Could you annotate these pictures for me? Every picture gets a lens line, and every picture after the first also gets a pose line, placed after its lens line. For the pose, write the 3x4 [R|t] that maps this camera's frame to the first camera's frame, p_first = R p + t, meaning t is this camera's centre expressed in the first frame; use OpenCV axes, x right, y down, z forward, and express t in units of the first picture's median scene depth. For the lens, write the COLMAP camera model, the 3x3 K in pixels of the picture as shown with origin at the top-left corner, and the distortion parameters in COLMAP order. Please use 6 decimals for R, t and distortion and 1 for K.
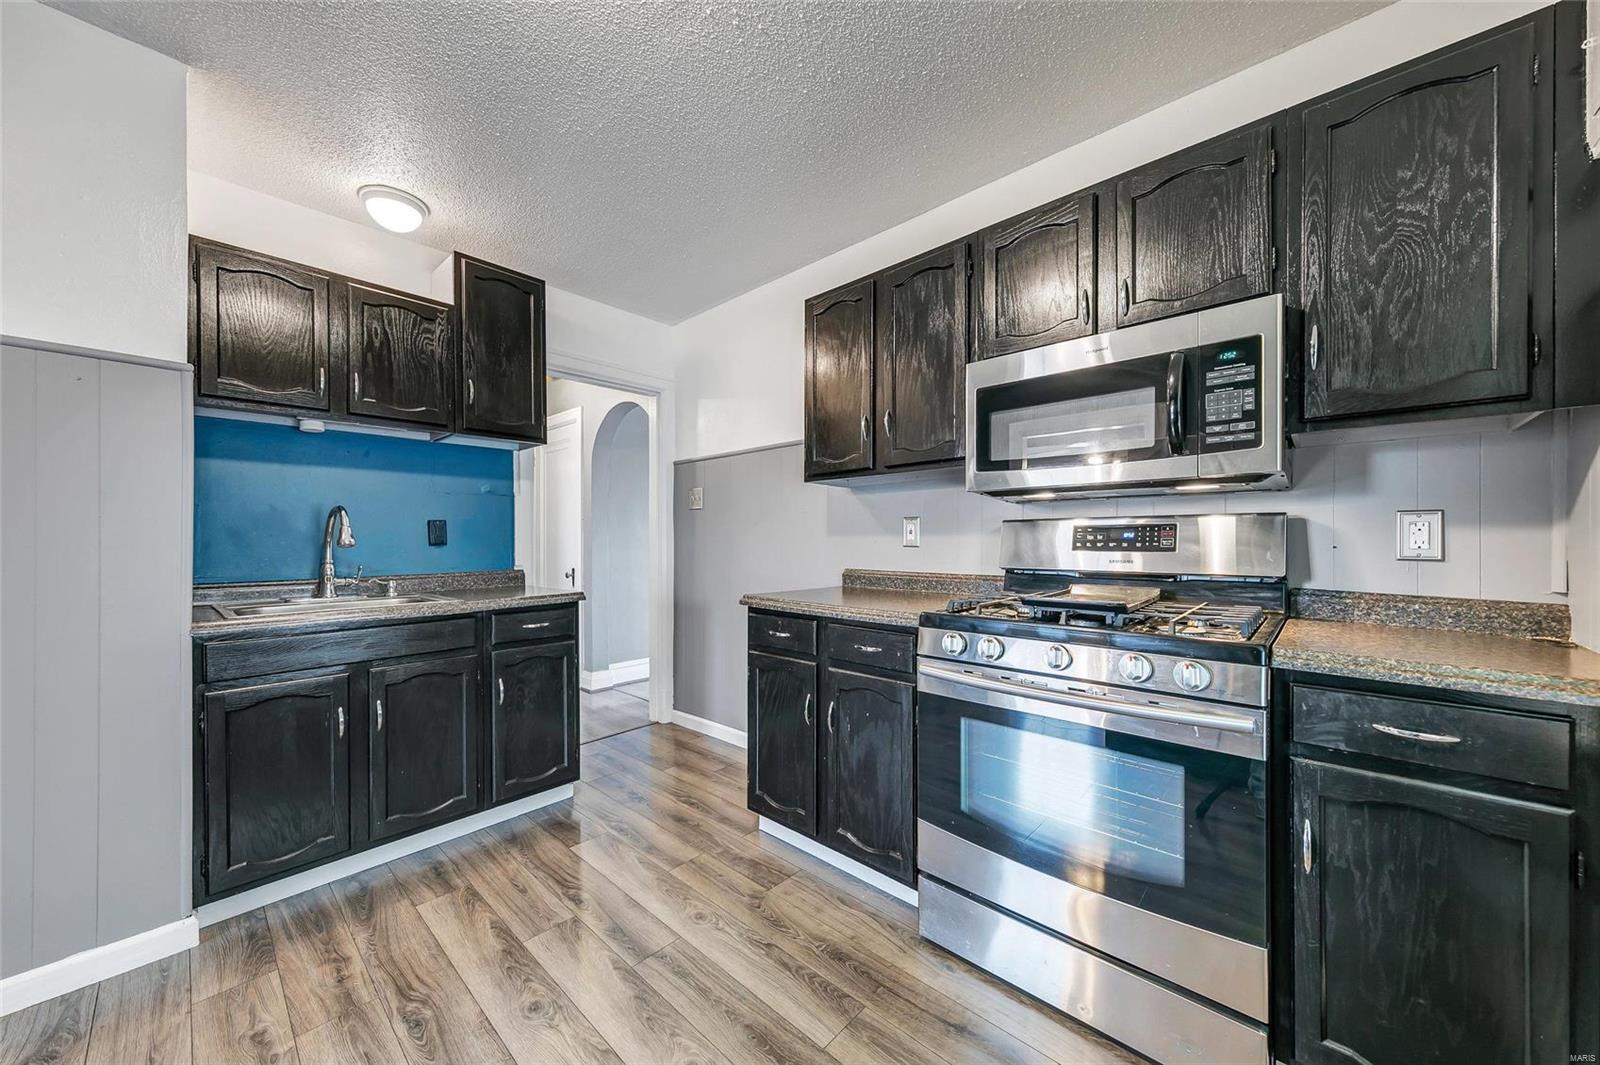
lens RADIAL K [[569.3, 0, 792.5], [0, 569.3, 542.0], [0, 0, 1]] dist [0.001110, 0.000092]
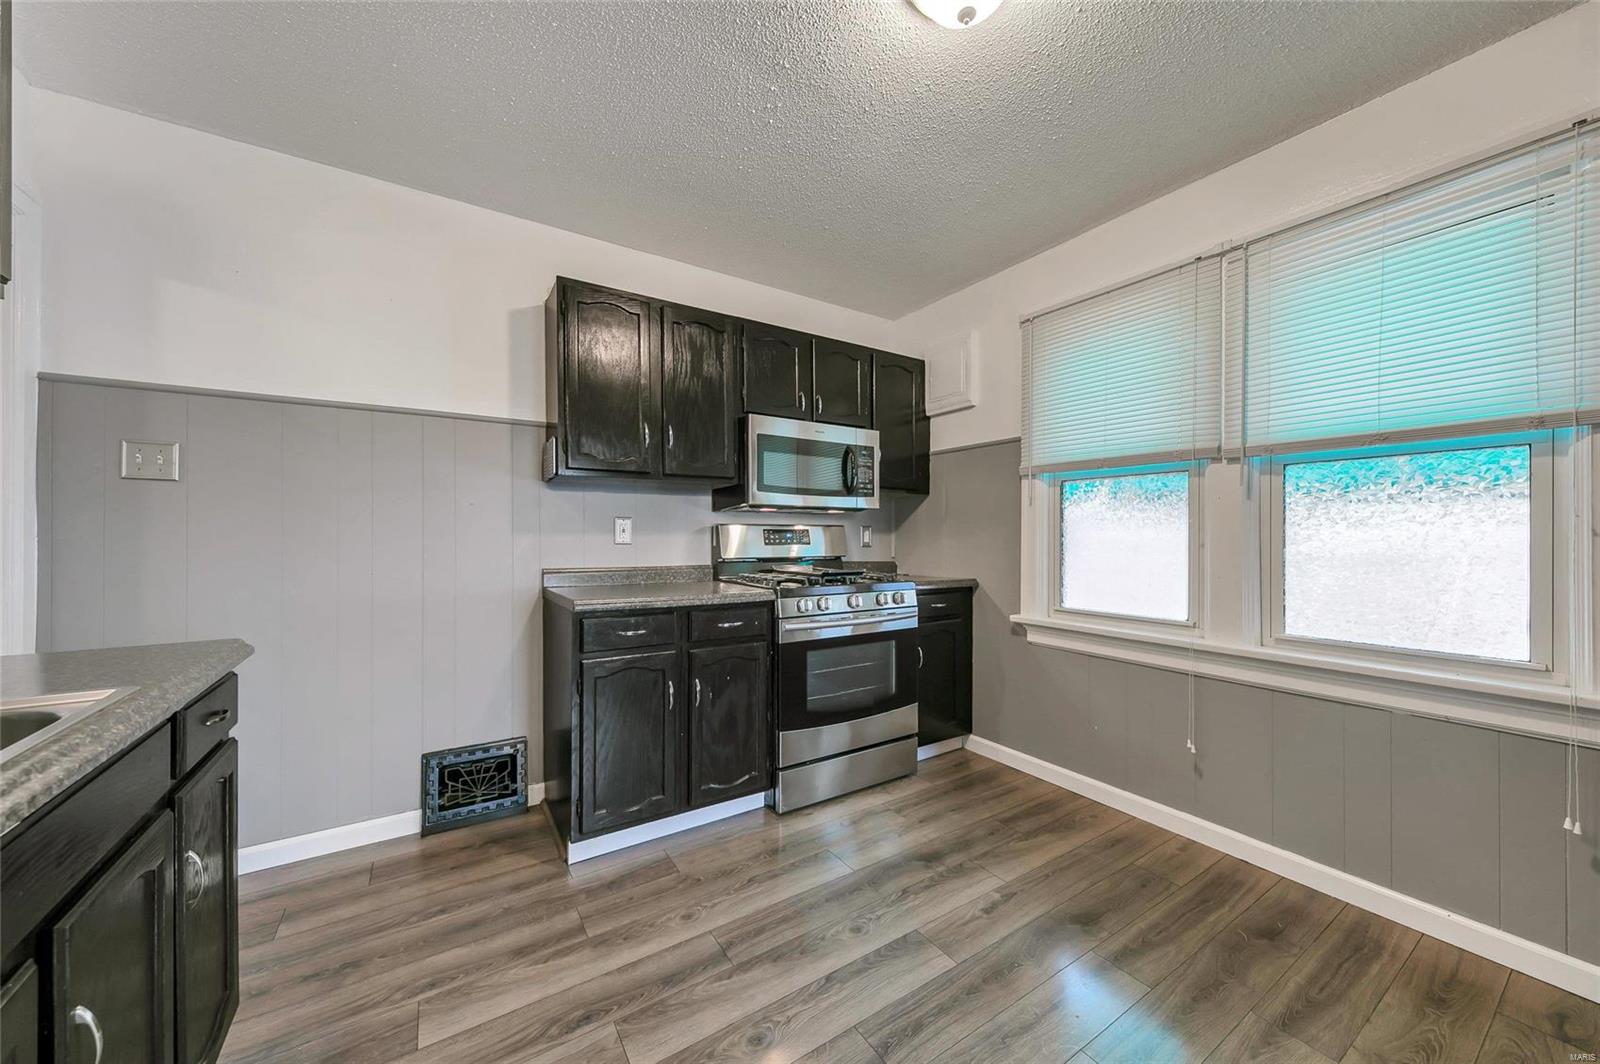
lens RADIAL K [[569.3, 0, 792.5], [0, 569.3, 541.5], [0, 0, 1]] dist [0.001110, 0.000092]
pose [[0.247181, -0.001461, 0.968968, -1.072708], [0.003244, 0.999995, 0.000681, 0.004234], [-0.968964, 0.002975, 0.247185, 0.573137]]
